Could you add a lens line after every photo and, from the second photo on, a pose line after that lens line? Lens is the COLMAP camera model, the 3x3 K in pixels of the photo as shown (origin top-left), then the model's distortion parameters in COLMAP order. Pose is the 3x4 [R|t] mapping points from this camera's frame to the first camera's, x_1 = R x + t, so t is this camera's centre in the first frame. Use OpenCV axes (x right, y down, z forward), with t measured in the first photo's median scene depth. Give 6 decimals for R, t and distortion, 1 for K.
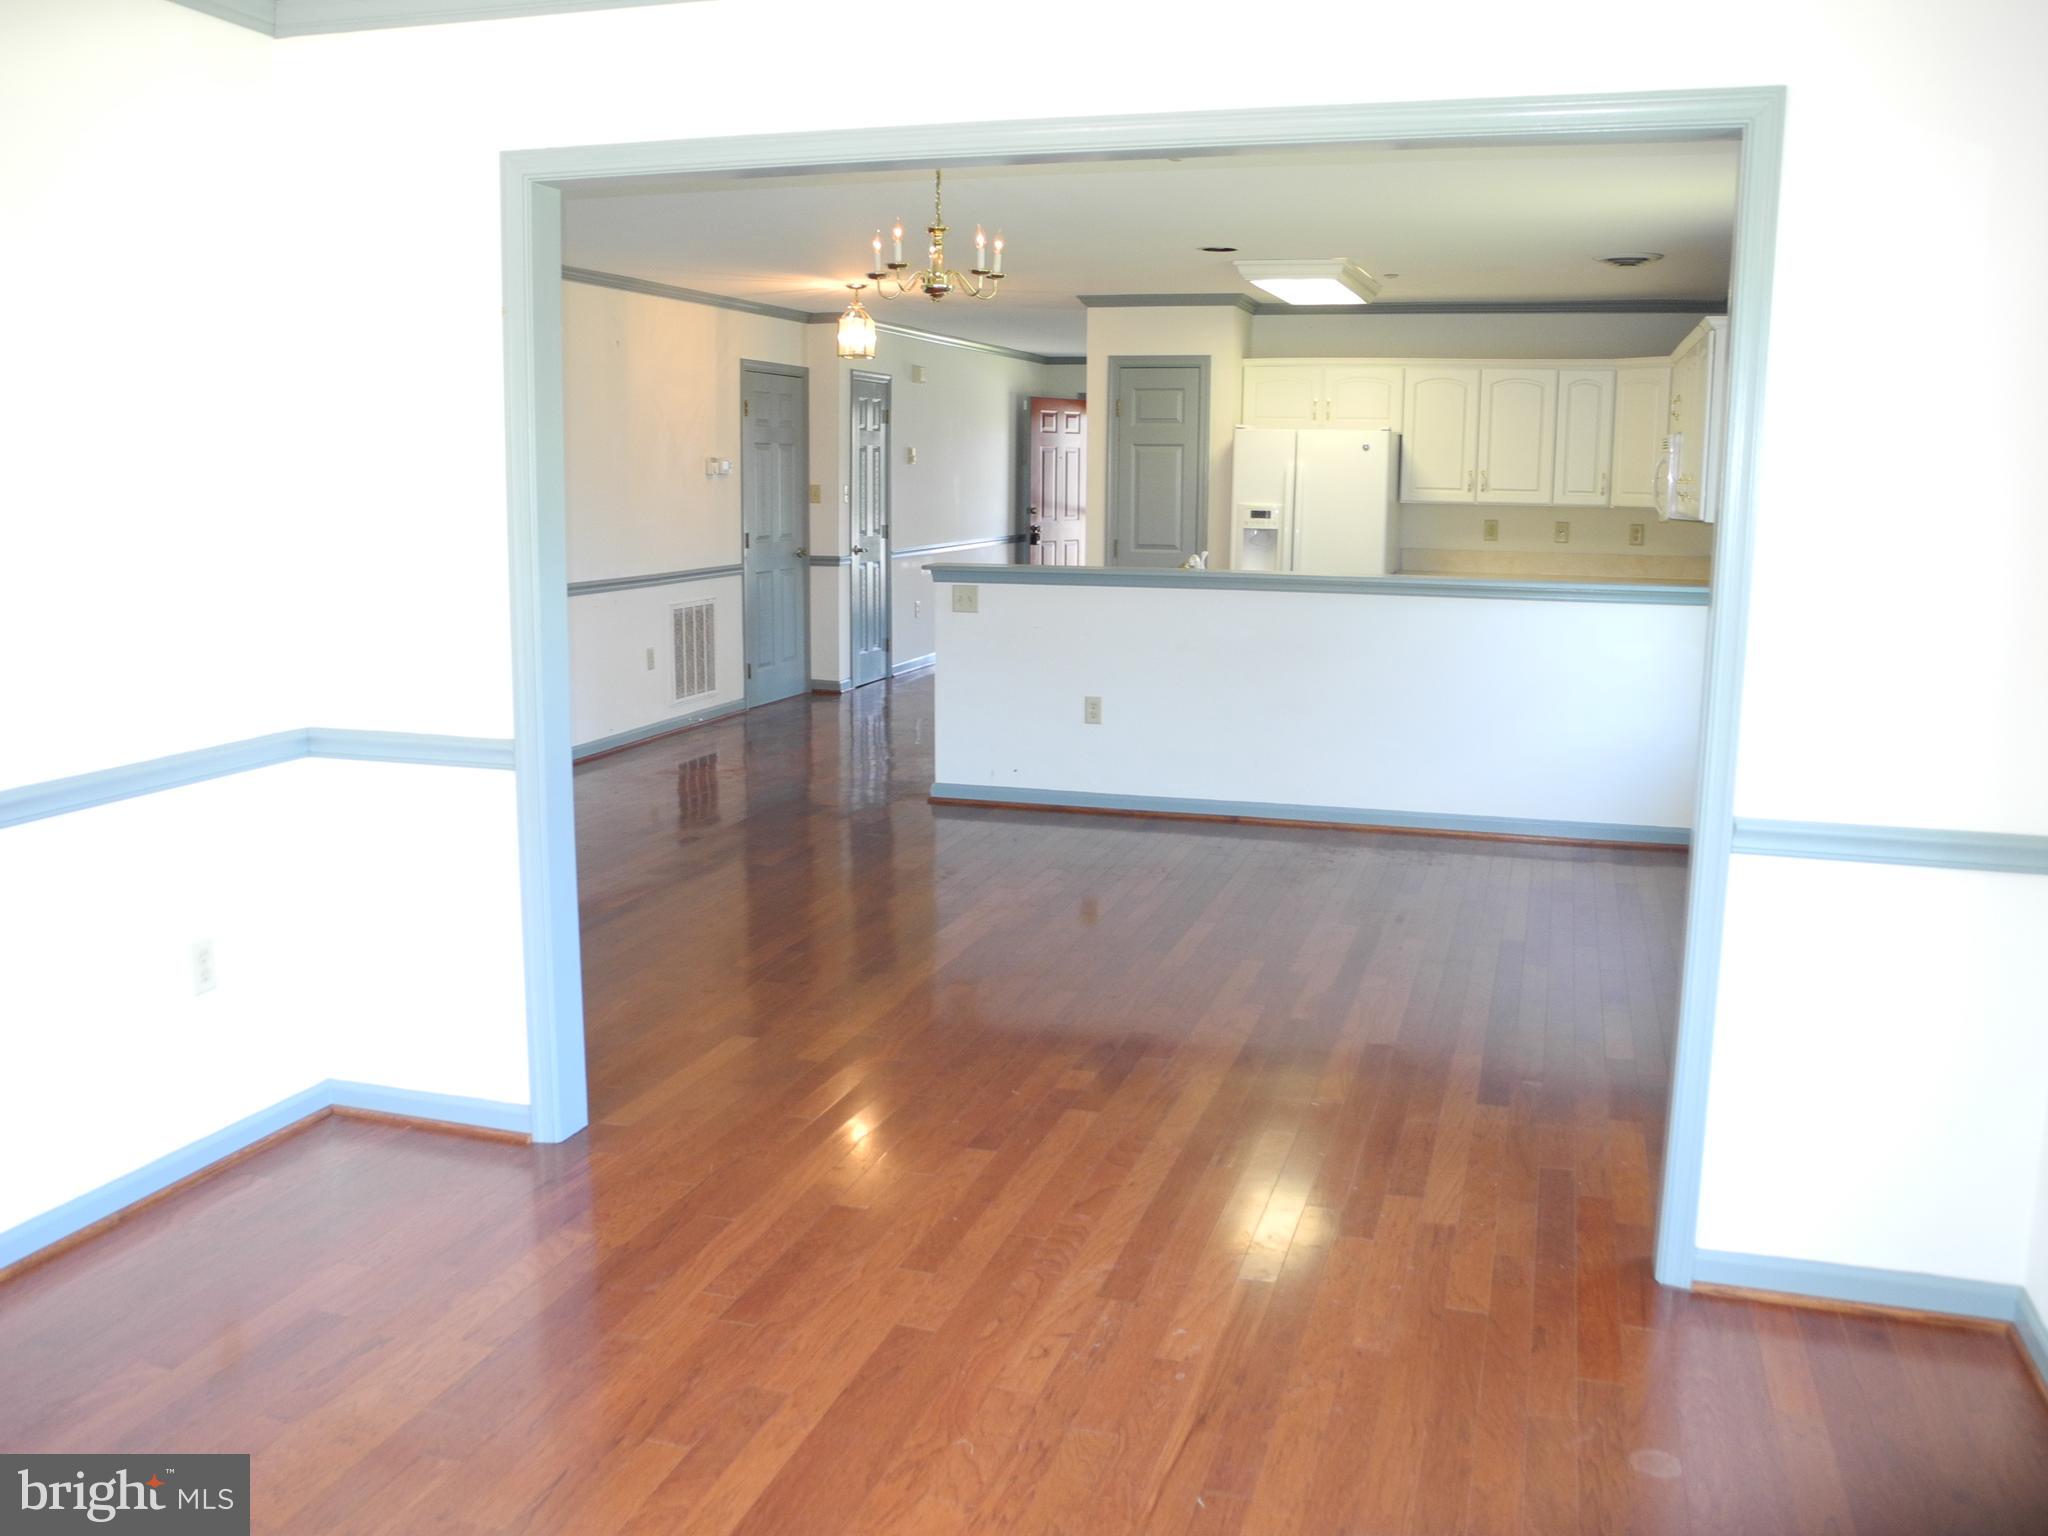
lens RADIAL K [[1780.7, 0, 1024.0], [0, 1780.7, 768.0], [0, 0, 1]] dist [-0.127349, 0.131436]
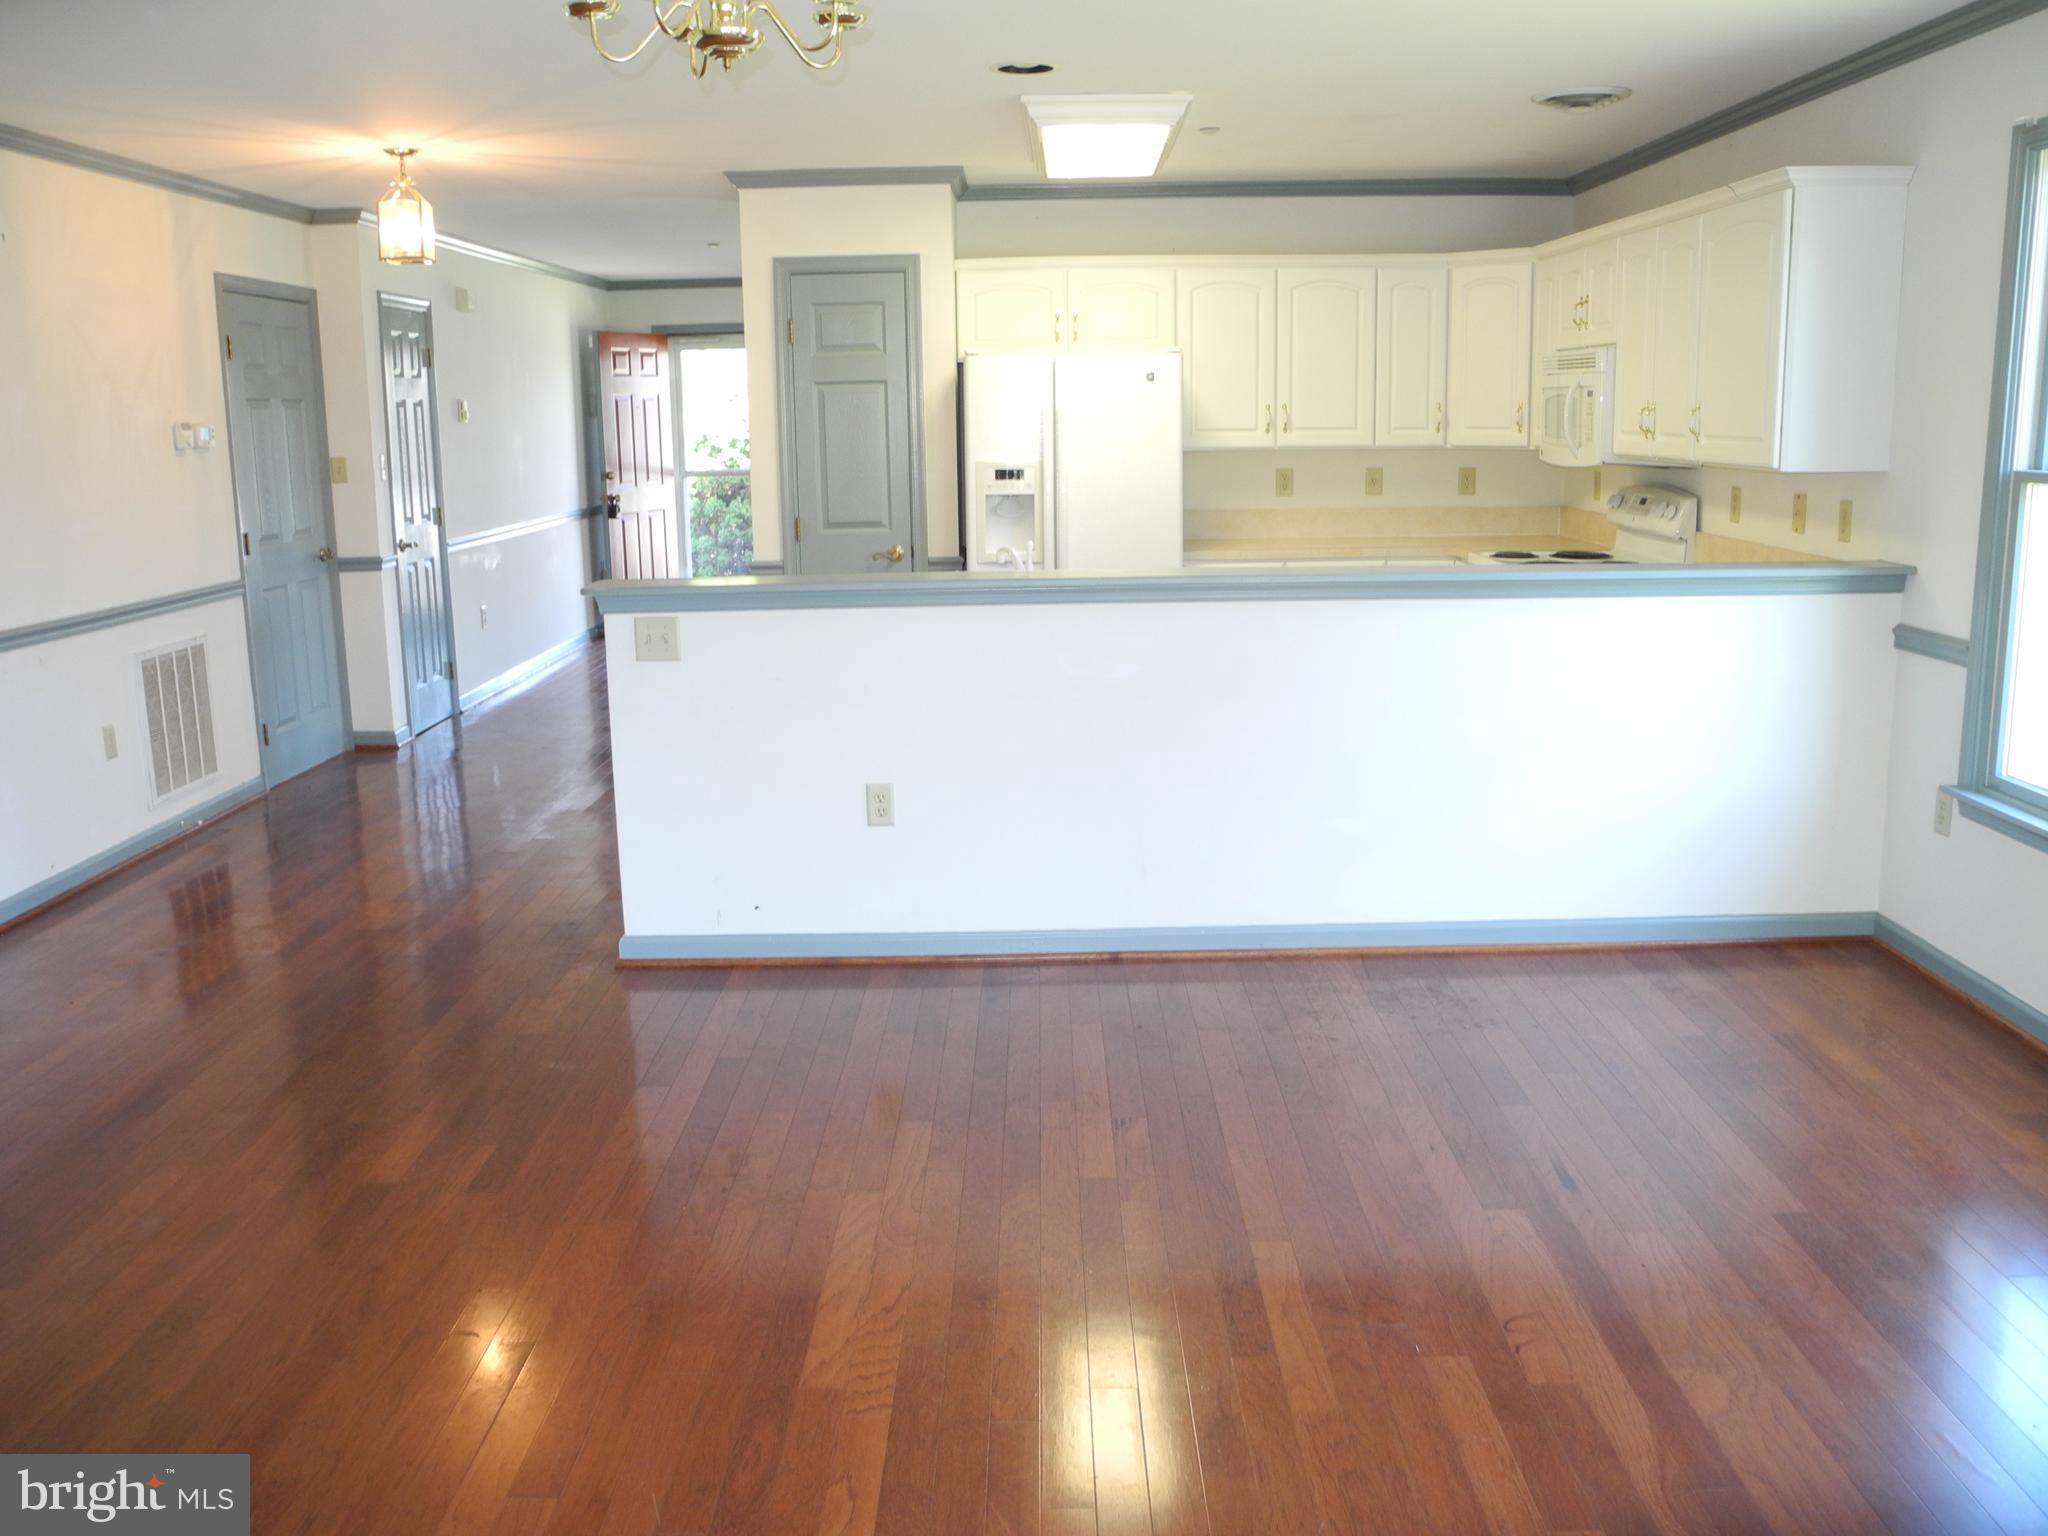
lens RADIAL K [[1780.7, 0, 1024.0], [0, 1780.7, 768.0], [0, 0, 1]] dist [-0.127349, 0.131436]
pose [[0.959152, -0.081403, 0.270928, -0.059912], [0.073072, 0.996495, 0.040715, -0.049614], [-0.273292, -0.019254, 0.961738, 0.282466]]
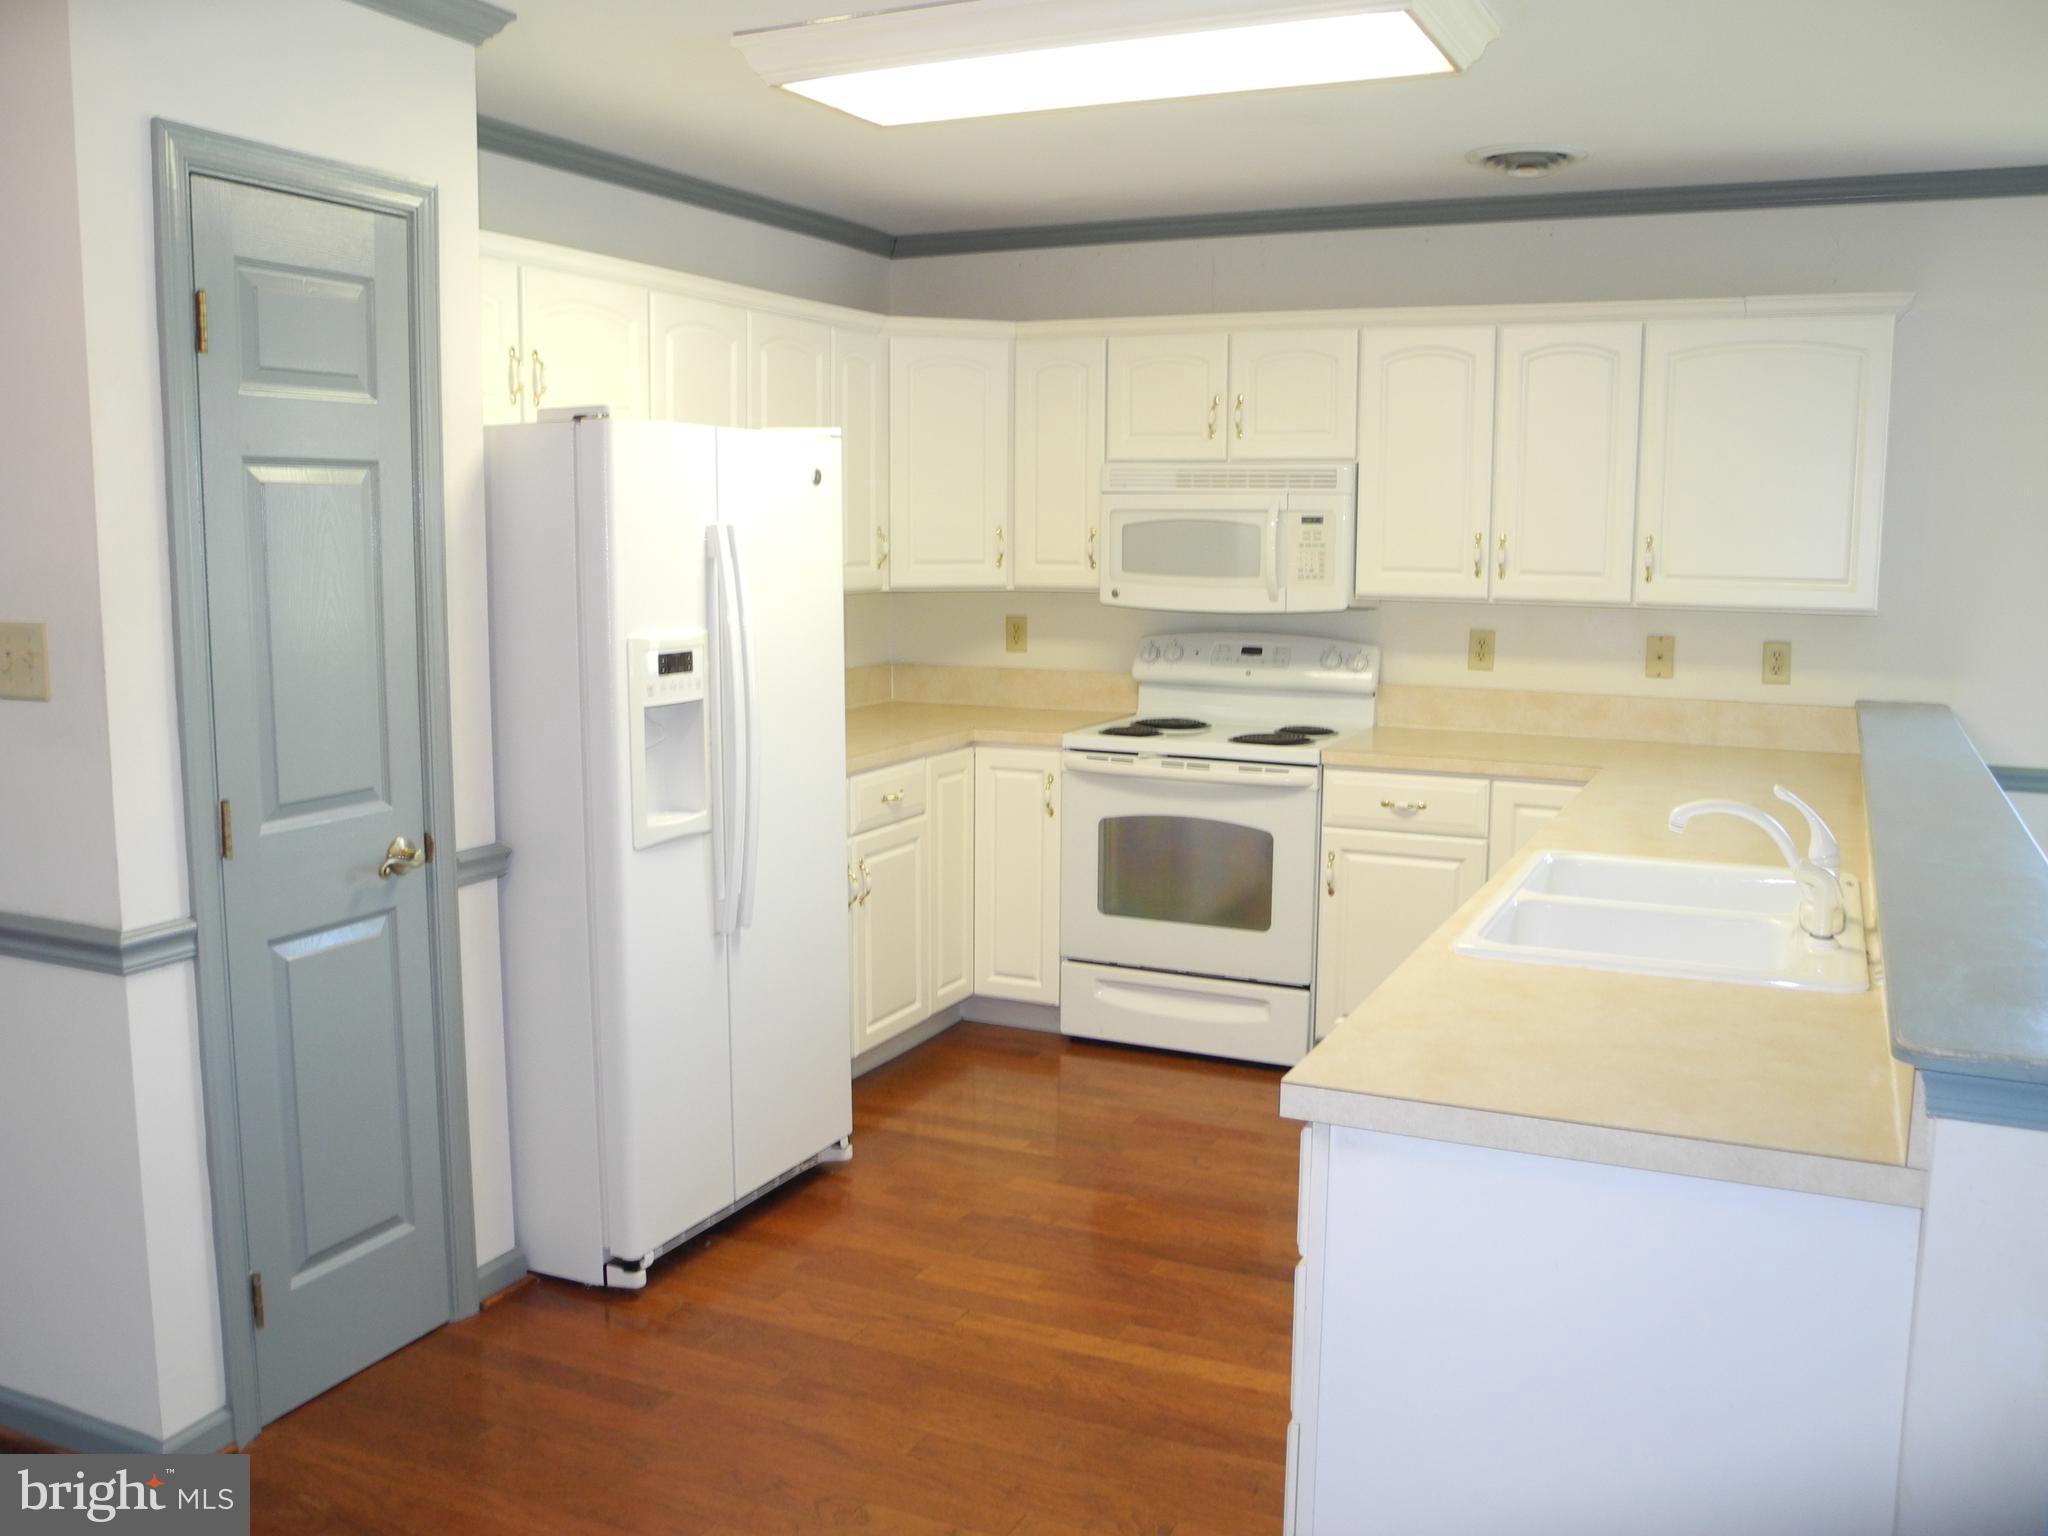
lens RADIAL K [[1780.7, 0, 1024.0], [0, 1780.7, 768.0], [0, 0, 1]] dist [-0.127349, 0.131436]
pose [[0.158944, -0.140066, 0.977302, -0.186867], [0.163697, 0.979923, 0.113819, -0.140077], [-0.973622, 0.141891, 0.178681, 0.807340]]
